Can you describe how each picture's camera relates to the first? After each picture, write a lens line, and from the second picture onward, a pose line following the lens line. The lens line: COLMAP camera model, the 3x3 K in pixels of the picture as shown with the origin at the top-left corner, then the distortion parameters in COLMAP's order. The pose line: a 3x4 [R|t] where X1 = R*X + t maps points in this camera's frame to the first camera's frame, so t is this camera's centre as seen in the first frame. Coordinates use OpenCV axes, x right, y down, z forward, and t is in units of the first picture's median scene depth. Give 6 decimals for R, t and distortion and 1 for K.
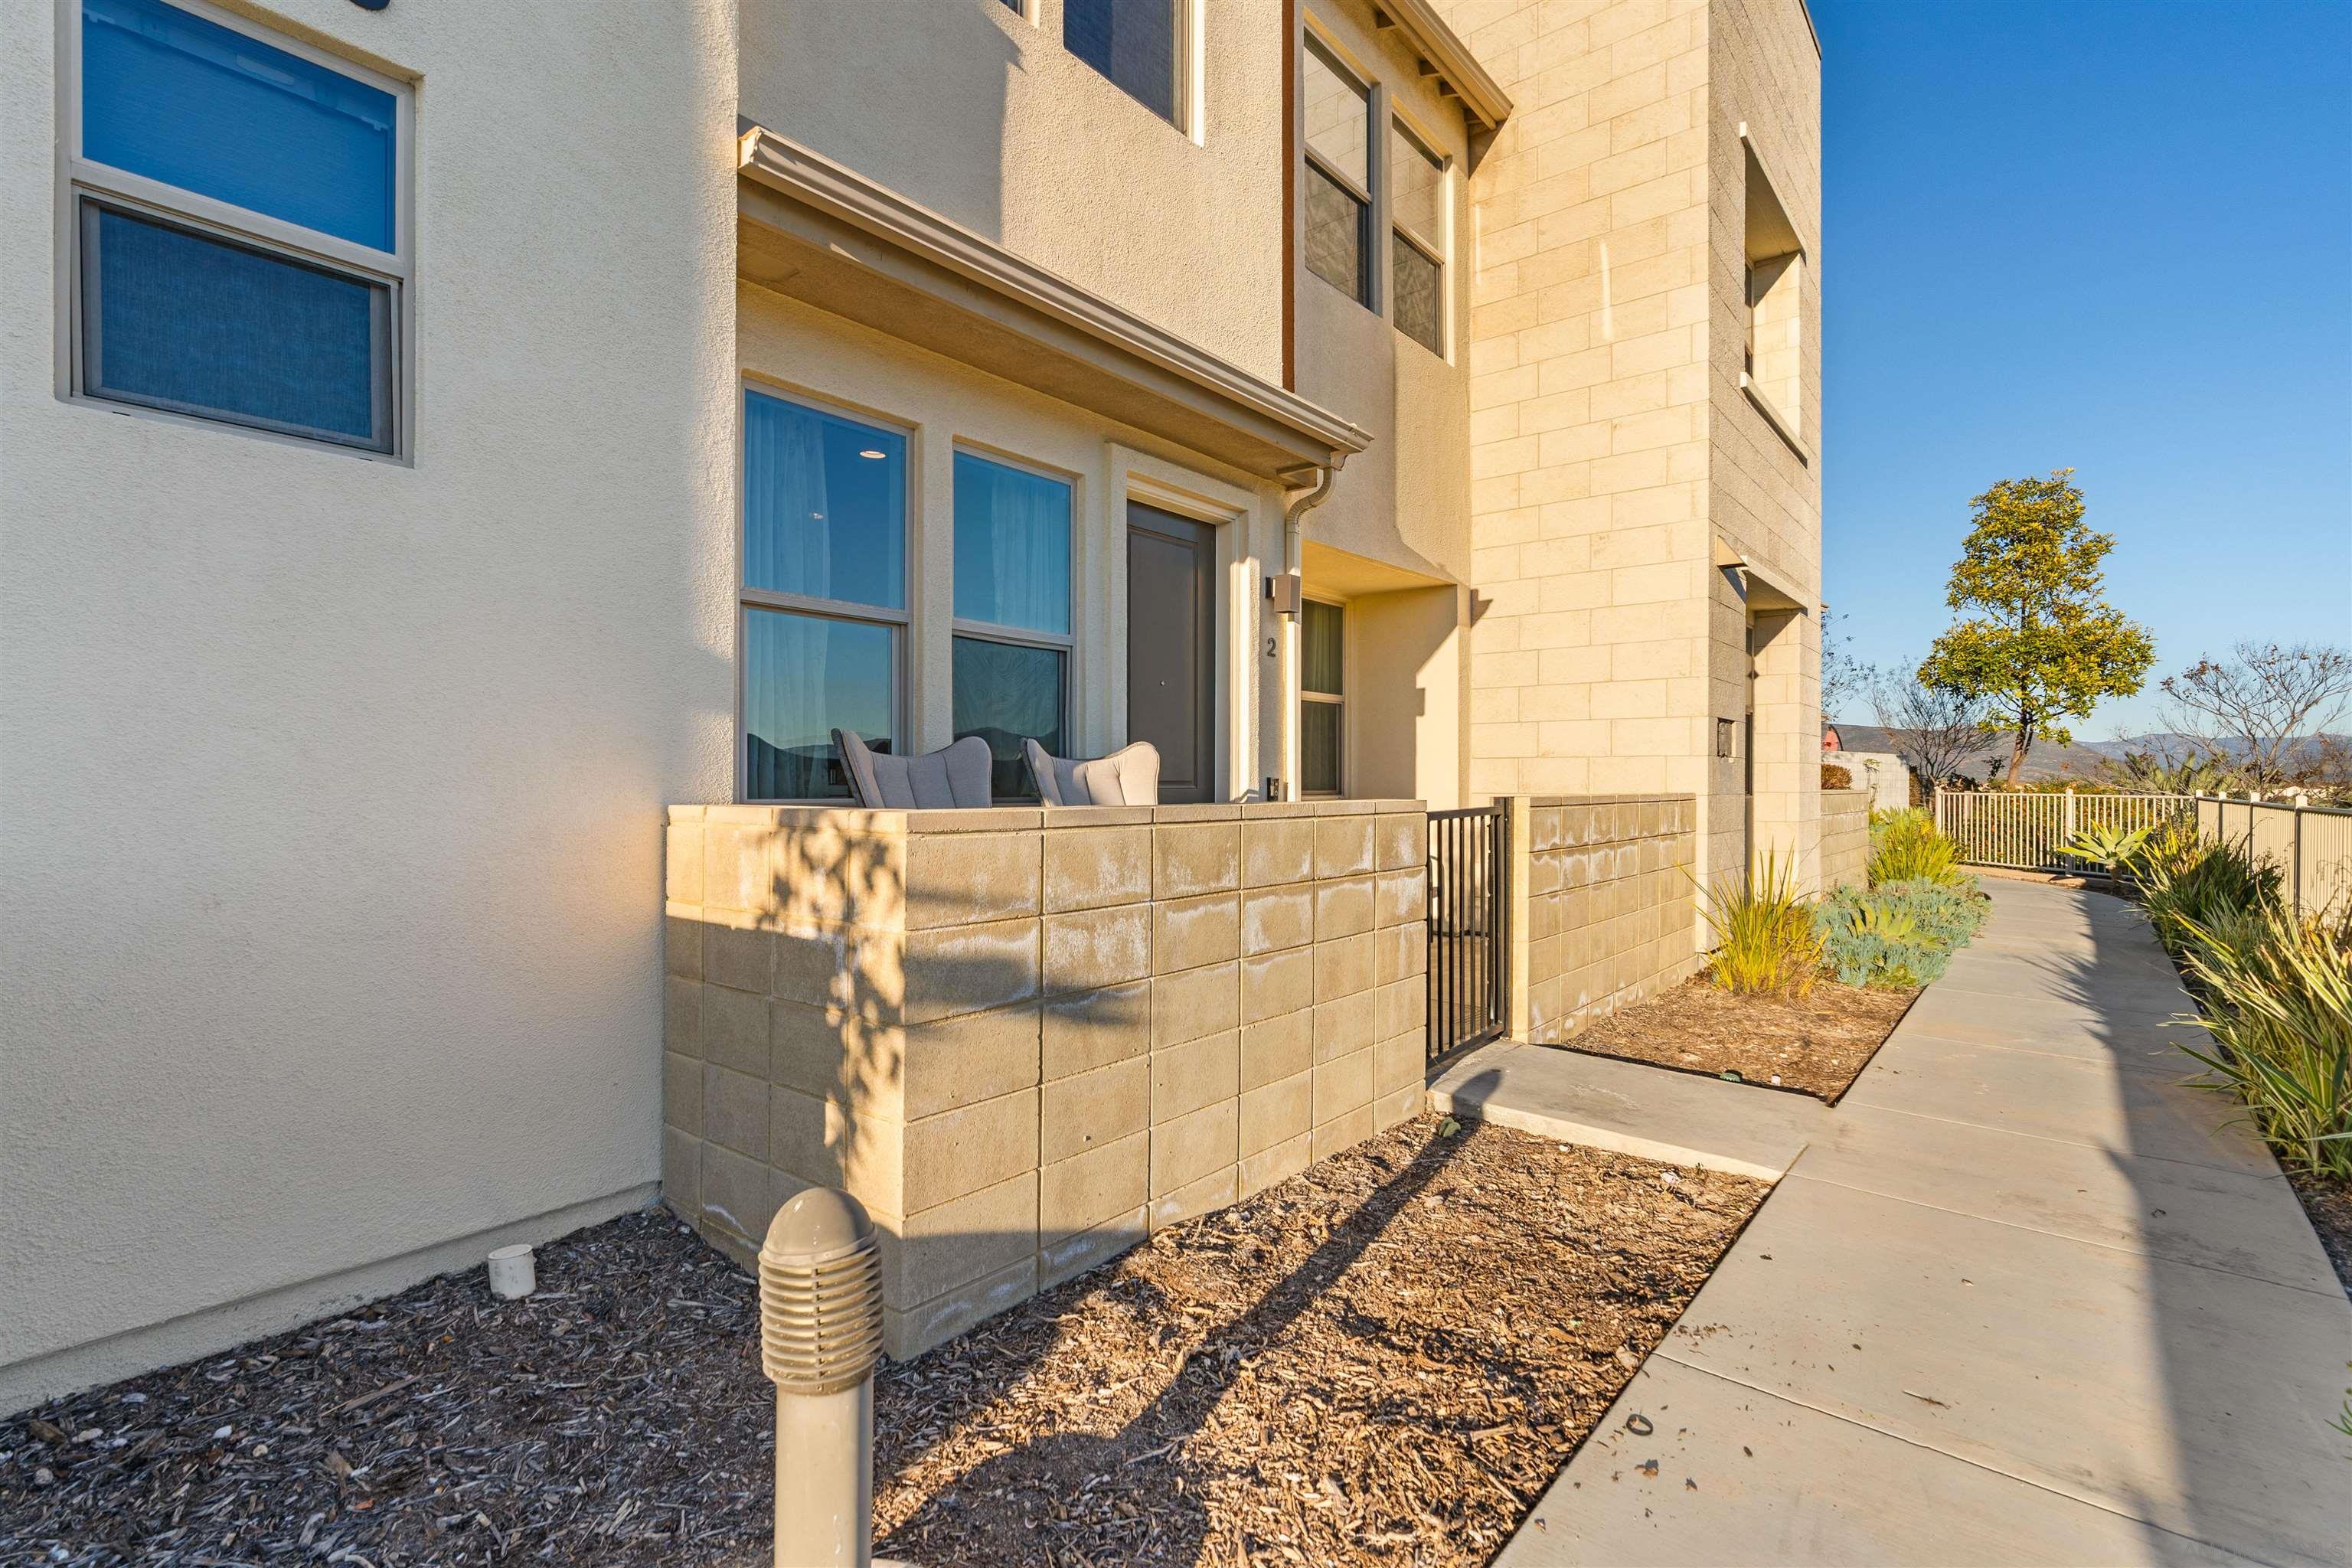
lens RADIAL K [[1077.1, 0, 1174.1], [0, 1077.1, 776.7], [0, 0, 1]] dist [-0.003119, 0.003284]
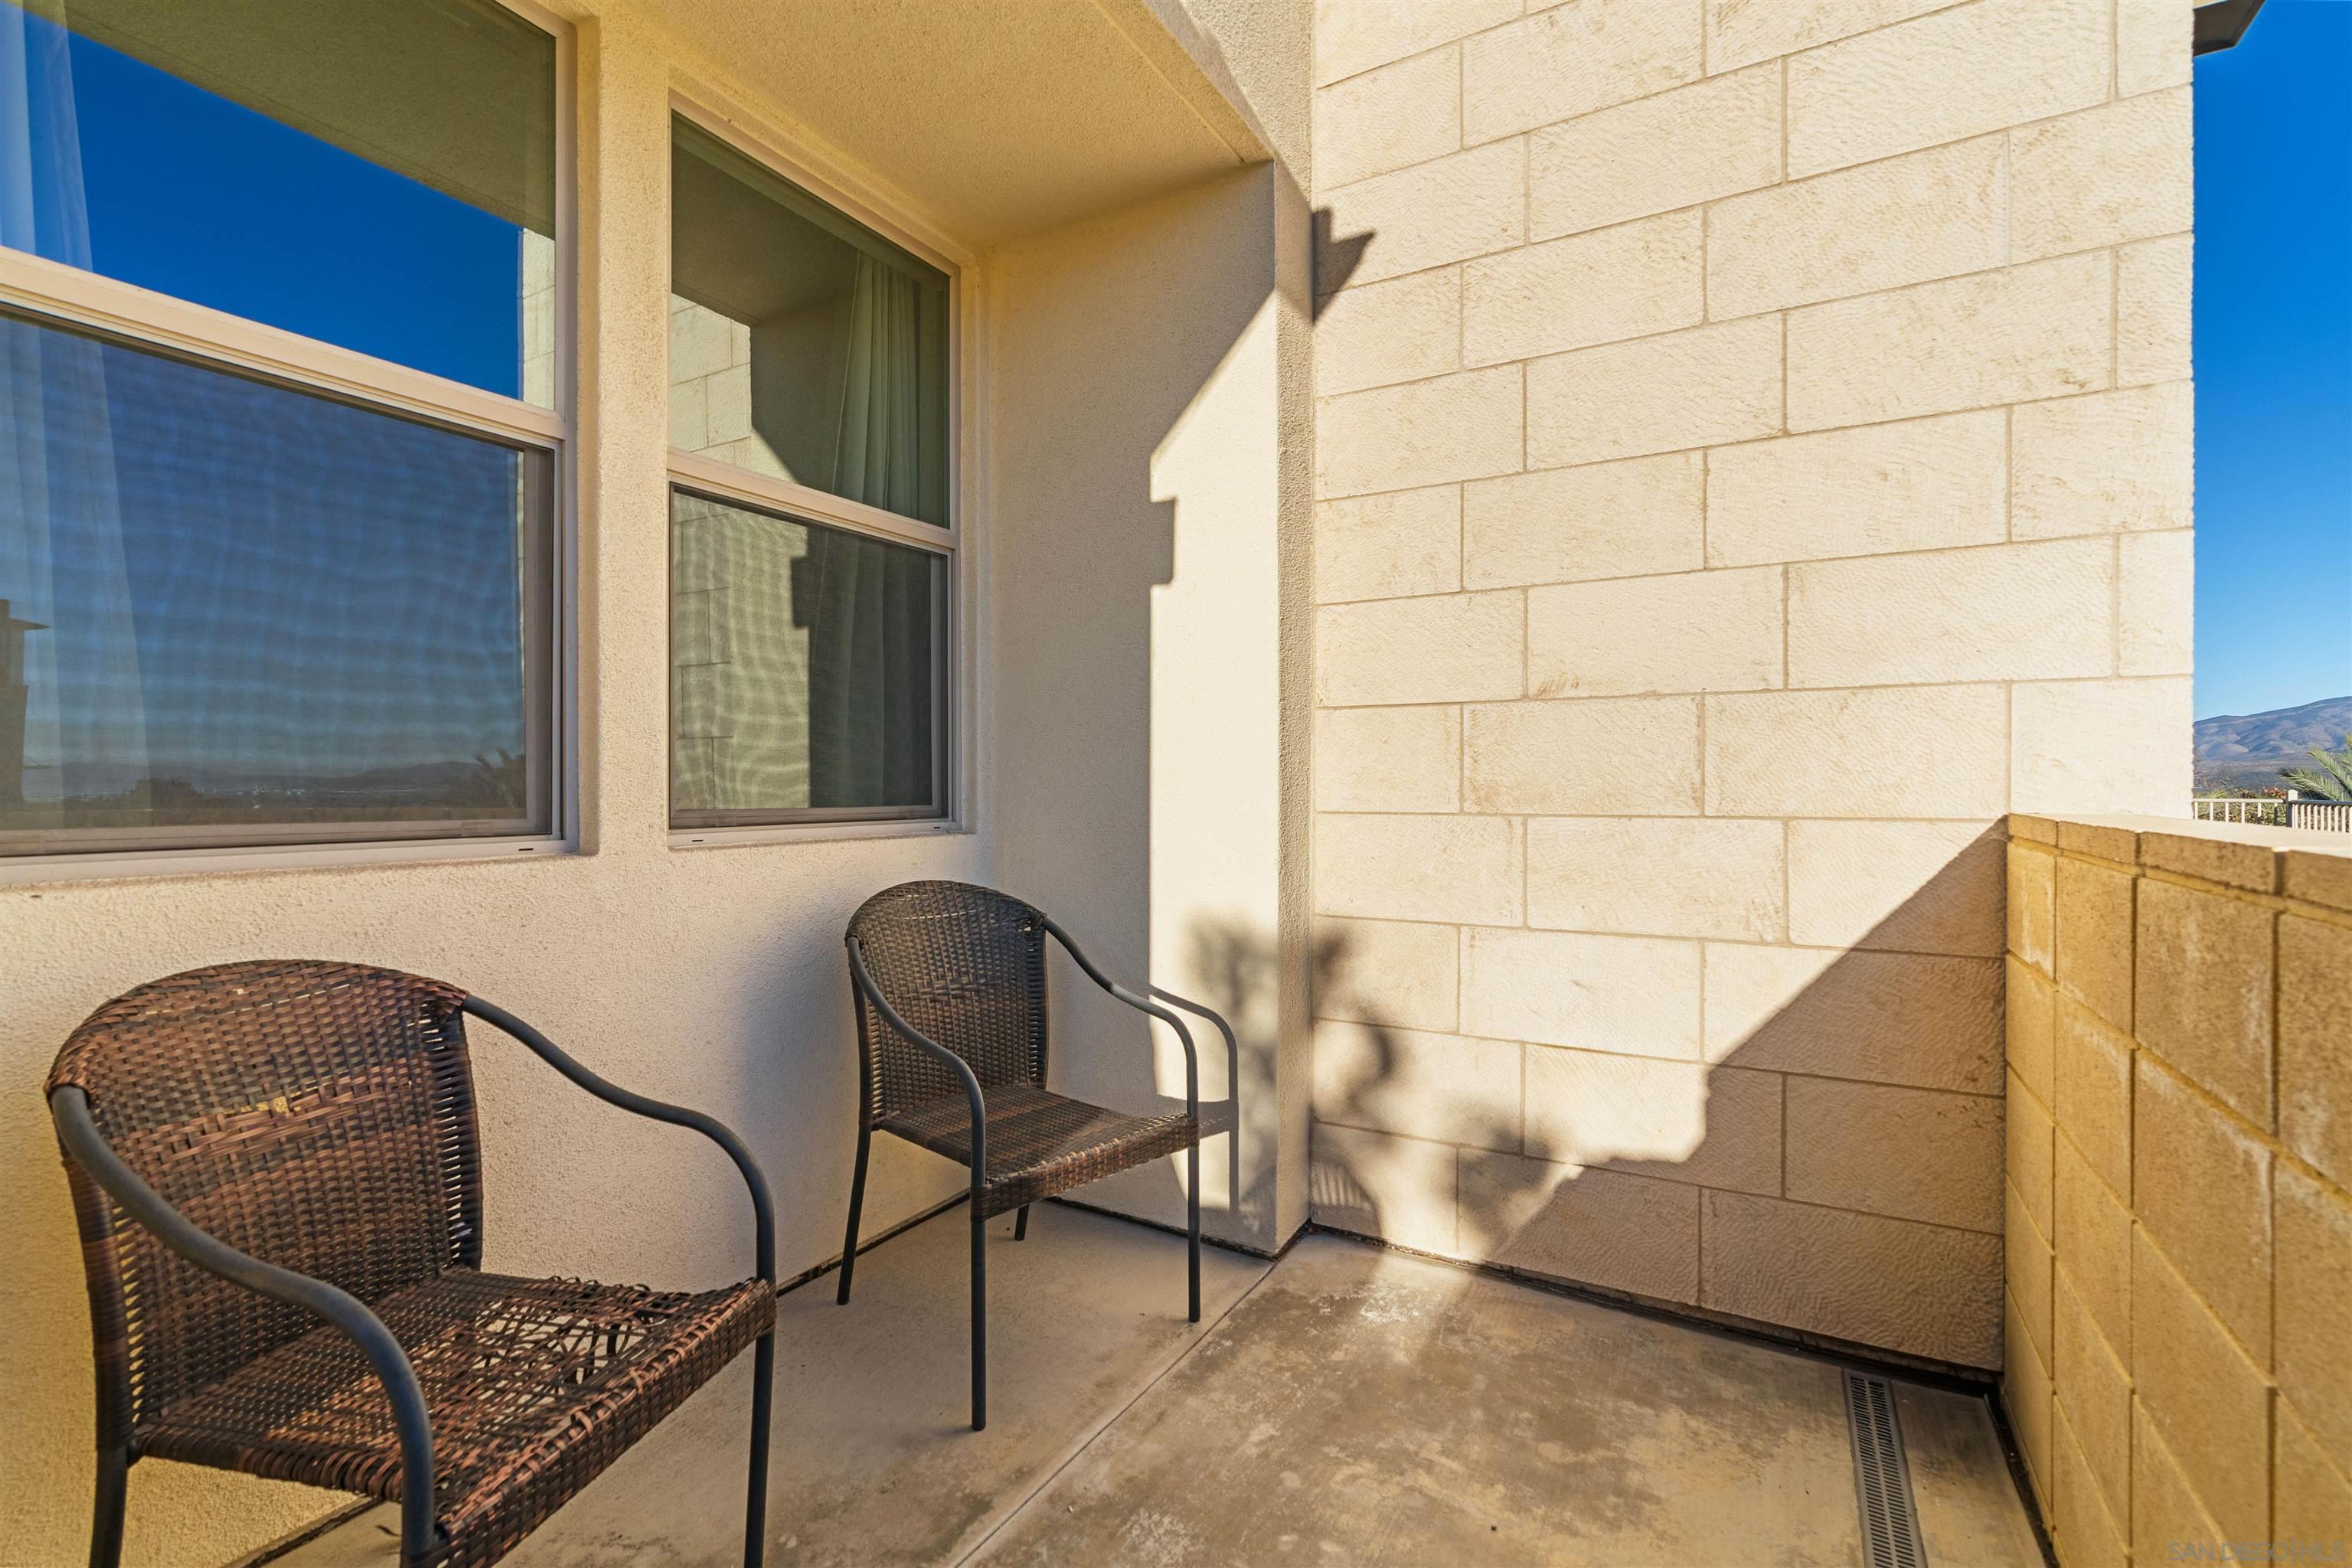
lens RADIAL K [[1077.1, 0, 1174.2], [0, 1077.1, 789.3], [0, 0, 1]] dist [-0.003119, 0.003284]
pose [[0.982784, 0.001770, 0.184749, 0.172824], [-0.001813, 0.999998, 0.000067, 0.007230], [-0.184749, -0.000400, 0.982786, 0.680931]]
